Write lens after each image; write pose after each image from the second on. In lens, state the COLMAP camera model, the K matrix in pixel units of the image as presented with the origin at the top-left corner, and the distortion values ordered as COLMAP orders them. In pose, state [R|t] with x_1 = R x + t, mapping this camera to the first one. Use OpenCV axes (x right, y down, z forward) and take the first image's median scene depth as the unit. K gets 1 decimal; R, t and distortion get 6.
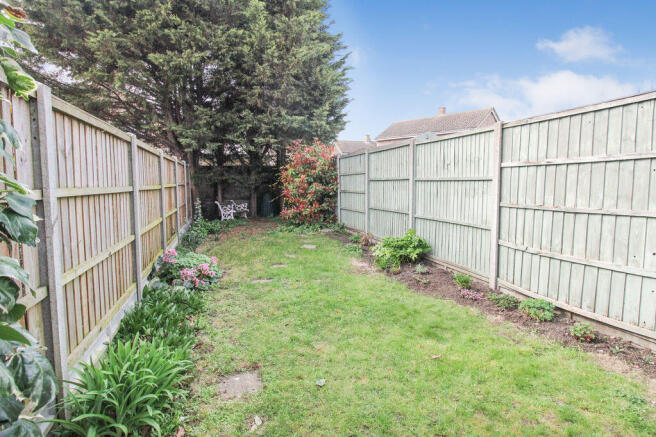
lens RADIAL K [[350.8, 0, 328.3], [0, 350.8, 215.6], [0, 0, 1]] dist [0.000844, 0.000013]
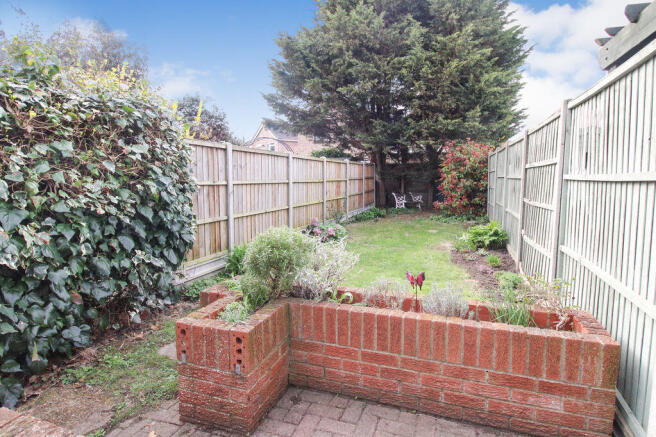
lens RADIAL K [[350.8, 0, 328.3], [0, 350.8, 215.6], [0, 0, 1]] dist [0.000844, 0.000013]
pose [[0.801160, 0.074957, -0.593737, 0.291205], [-0.064984, 0.997155, 0.038200, 0.008559], [0.594911, 0.007979, 0.803752, -0.150473]]
